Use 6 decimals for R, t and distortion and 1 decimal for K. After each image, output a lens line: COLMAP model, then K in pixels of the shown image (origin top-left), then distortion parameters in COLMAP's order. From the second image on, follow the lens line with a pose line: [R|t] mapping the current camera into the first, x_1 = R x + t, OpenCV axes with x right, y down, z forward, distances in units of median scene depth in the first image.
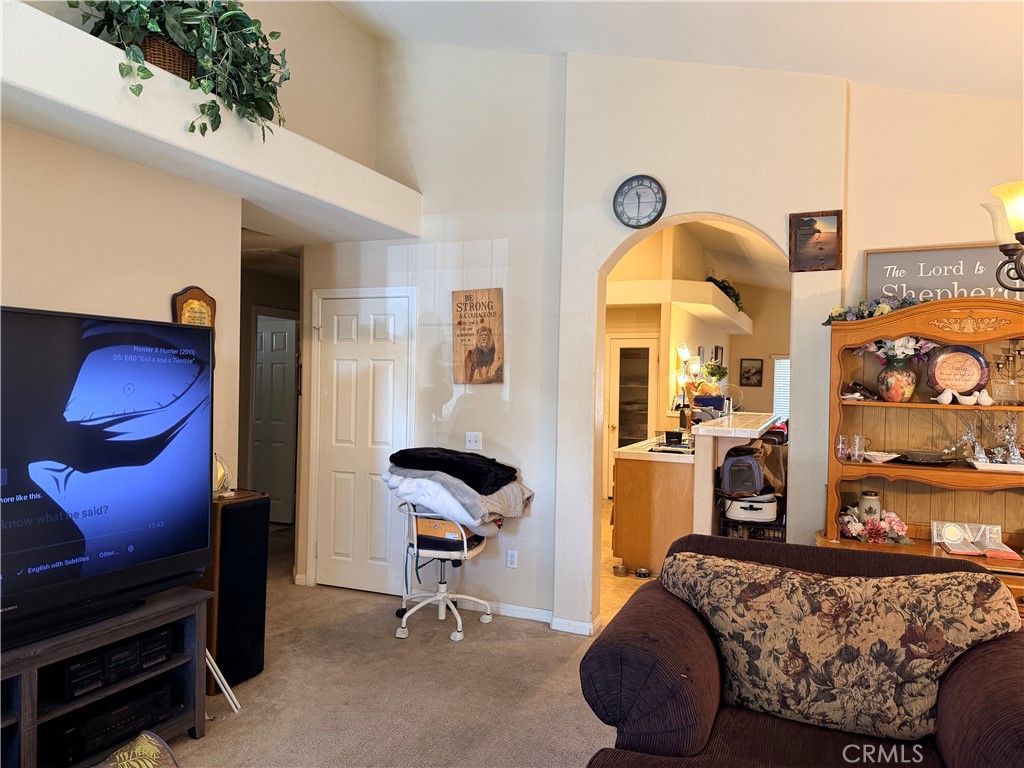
lens RADIAL K [[730.2, 0, 448.1], [0, 730.2, 398.0], [0, 0, 1]] dist [0.003993, -0.025595]
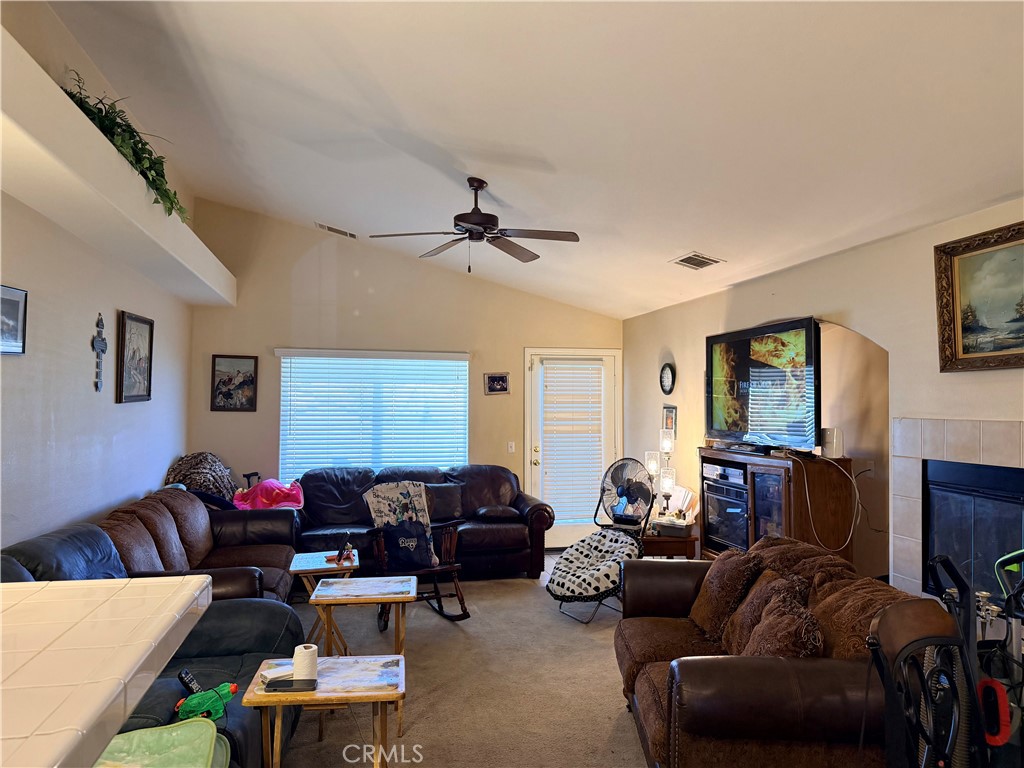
lens RADIAL K [[730.2, 0, 512.9], [0, 730.2, 386.3], [0, 0, 1]] dist [0.003993, -0.025595]
pose [[0.773250, 0.003956, 0.634089, 0.396436], [0.022311, 0.999192, -0.033441, -0.019233], [-0.633709, 0.040006, 0.772536, 0.799735]]
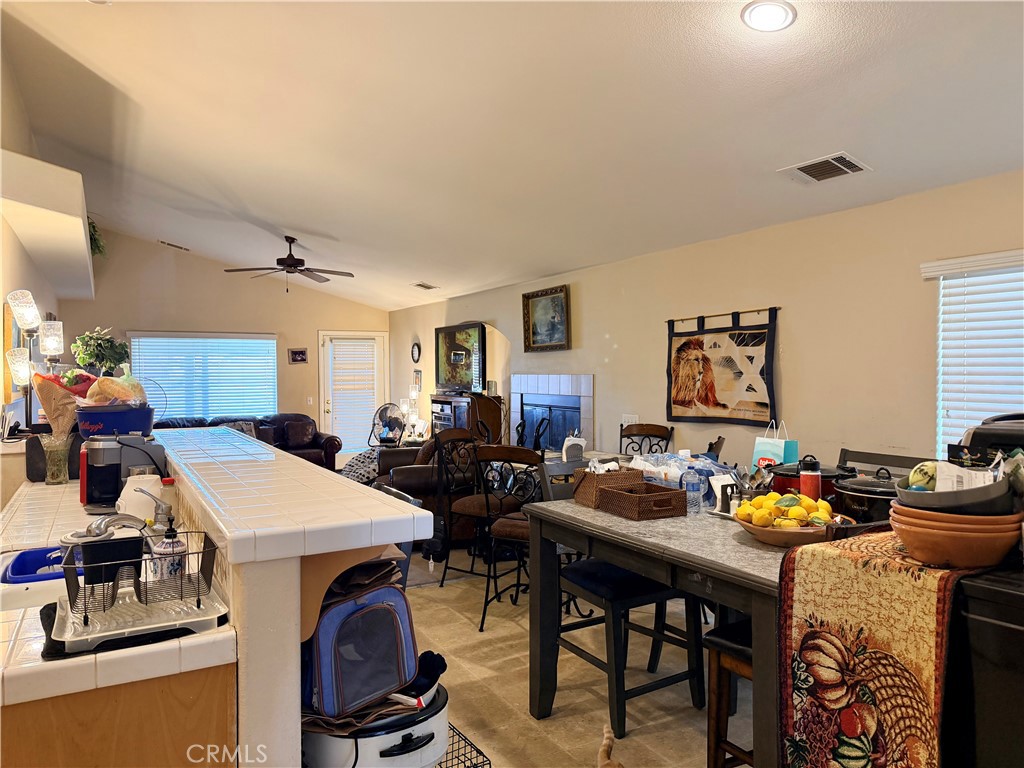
lens RADIAL K [[730.2, 0, 550.8], [0, 730.2, 380.9], [0, 0, 1]] dist [0.003993, -0.025595]
pose [[0.521608, -0.031775, 0.852594, 0.103551], [0.036248, 0.999229, 0.015064, -0.013329], [-0.852415, 0.023047, 0.522357, 0.478212]]
